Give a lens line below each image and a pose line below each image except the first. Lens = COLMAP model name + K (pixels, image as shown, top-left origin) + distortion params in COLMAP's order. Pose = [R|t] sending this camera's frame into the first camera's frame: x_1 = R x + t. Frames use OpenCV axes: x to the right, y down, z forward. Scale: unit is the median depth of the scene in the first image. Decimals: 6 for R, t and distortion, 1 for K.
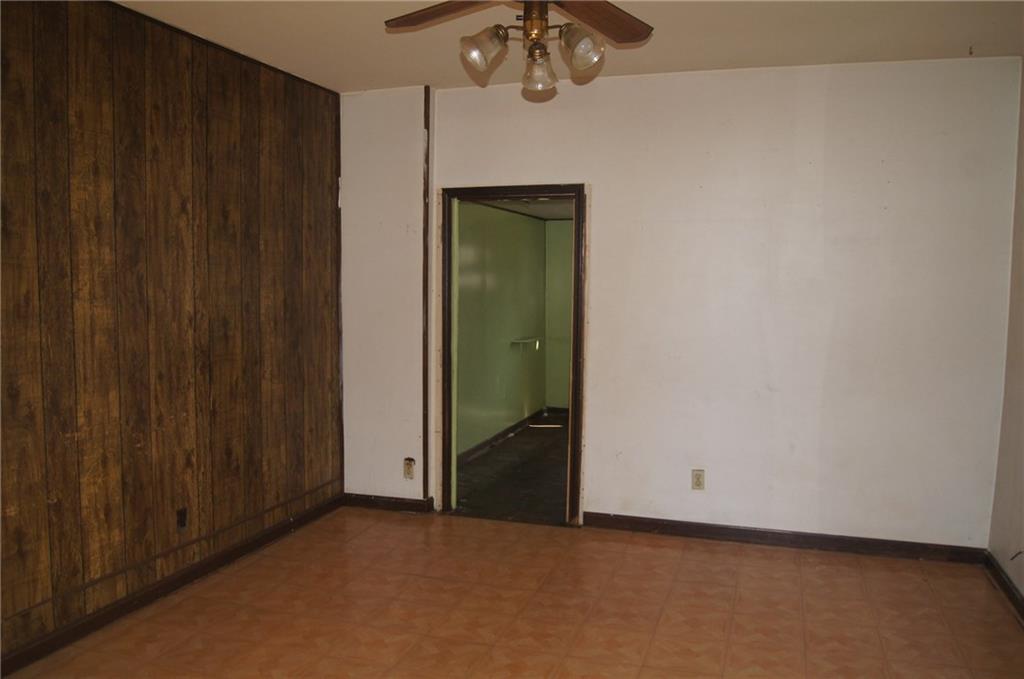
lens RADIAL K [[796.3, 0, 510.5], [0, 796.3, 342.0], [0, 0, 1]] dist [-0.079438, 0.010110]
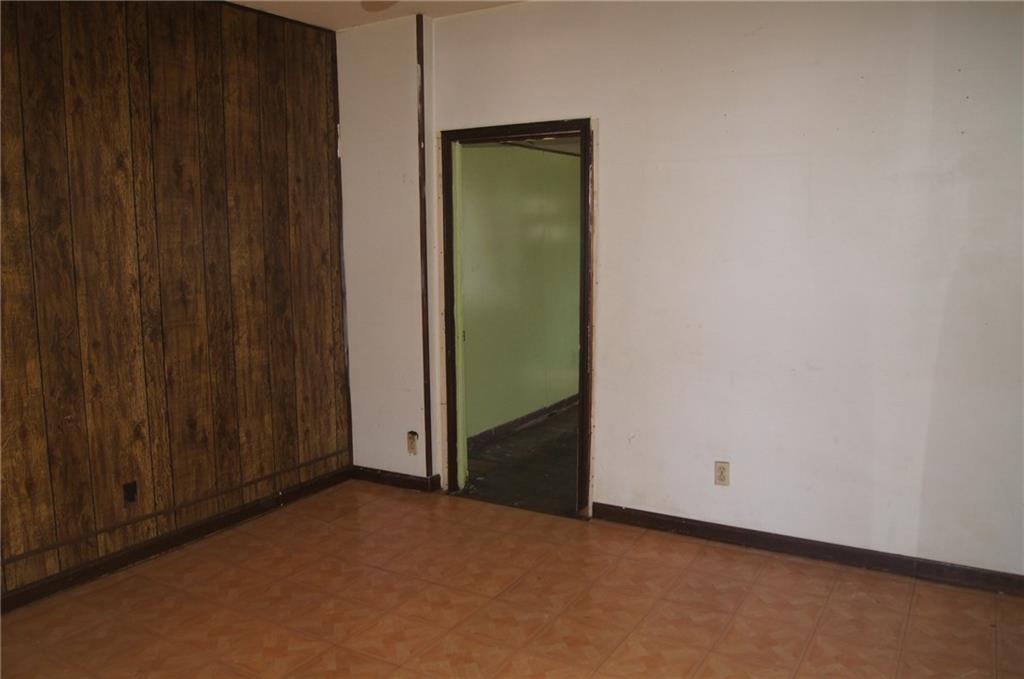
lens RADIAL K [[796.3, 0, 514.2], [0, 796.3, 338.3], [0, 0, 1]] dist [-0.079438, 0.010110]
pose [[0.977253, 0.012740, -0.211696, 0.219986], [-0.000797, 0.998408, 0.056405, -0.015085], [0.212078, -0.054954, 0.975707, 0.171717]]
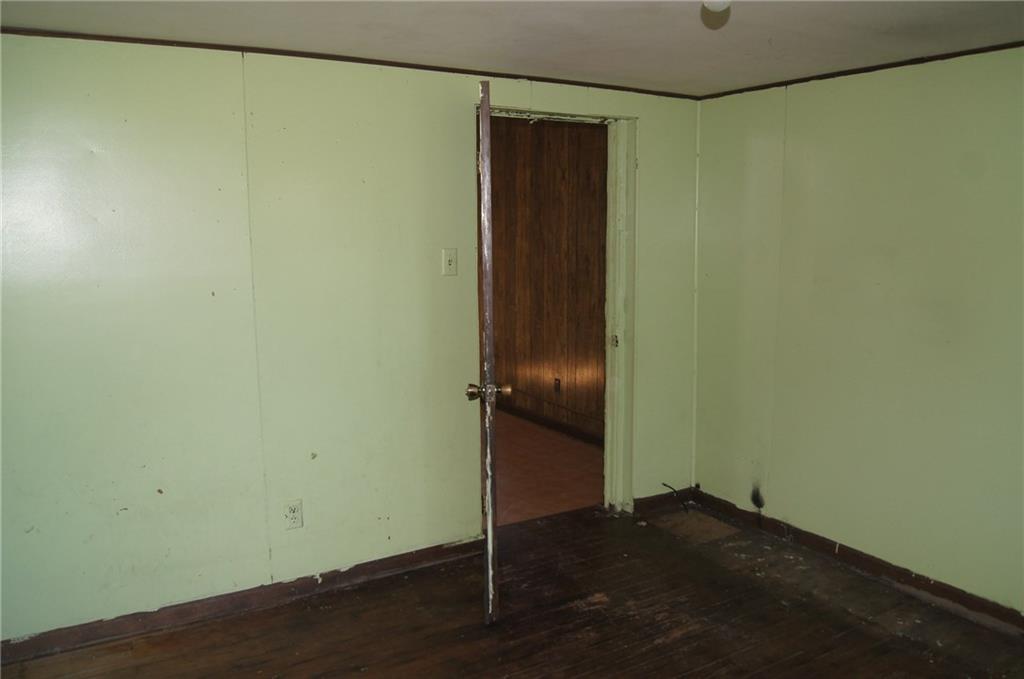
lens RADIAL K [[796.3, 0, 513.6], [0, 796.3, 334.9], [0, 0, 1]] dist [-0.079438, 0.010110]
pose [[-0.637933, 0.097340, -0.763915, 0.738546], [-0.063219, 0.982011, 0.177924, -0.128088], [0.767492, 0.161798, -0.620304, 1.745141]]
